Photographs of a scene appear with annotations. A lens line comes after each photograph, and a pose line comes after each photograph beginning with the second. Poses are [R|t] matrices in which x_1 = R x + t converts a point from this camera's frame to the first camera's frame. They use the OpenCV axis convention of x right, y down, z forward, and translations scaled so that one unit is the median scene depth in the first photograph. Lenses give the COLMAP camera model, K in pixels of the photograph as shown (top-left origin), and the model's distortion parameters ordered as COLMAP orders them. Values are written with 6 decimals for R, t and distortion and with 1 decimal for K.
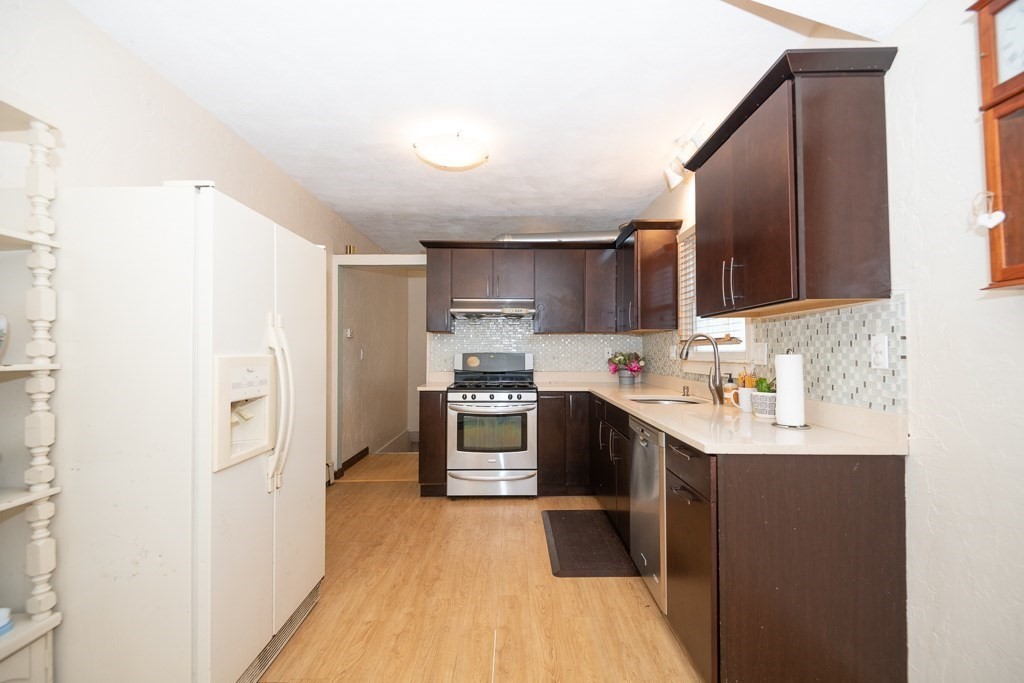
lens RADIAL K [[465.8, 0, 512.0], [0, 465.8, 341.5], [0, 0, 1]] dist [0.001336, 0.000044]
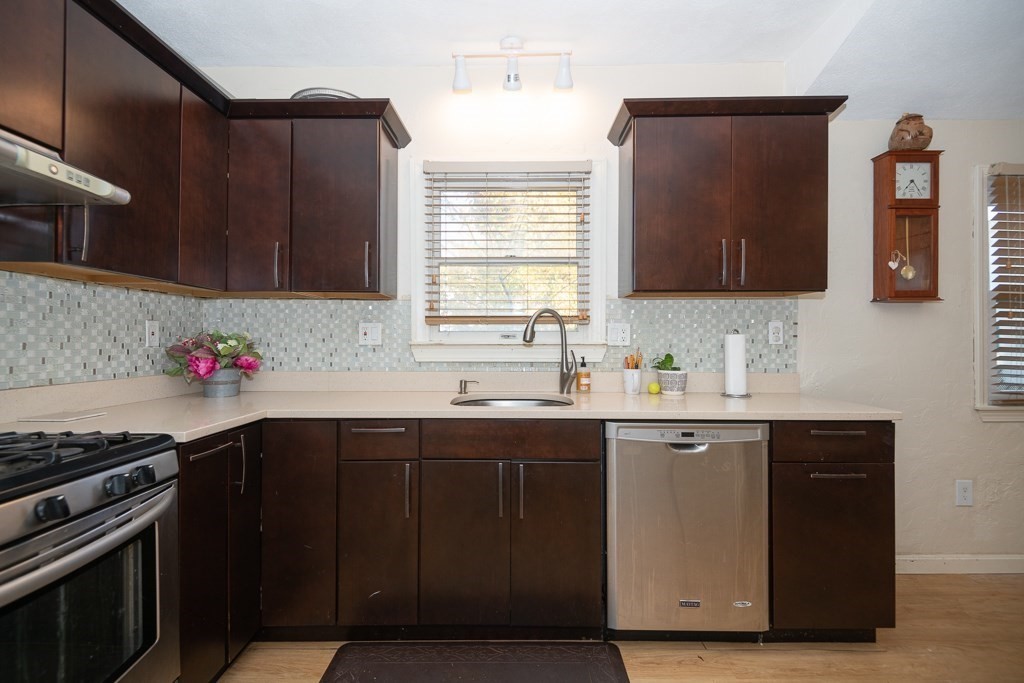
lens RADIAL K [[465.8, 0, 512.0], [0, 465.8, 341.5], [0, 0, 1]] dist [0.001336, 0.000044]
pose [[0.001869, -0.004058, 0.999990, -0.576965], [-0.022581, 0.999737, 0.004099, 0.054083], [-0.999743, -0.022589, 0.001777, 1.578602]]
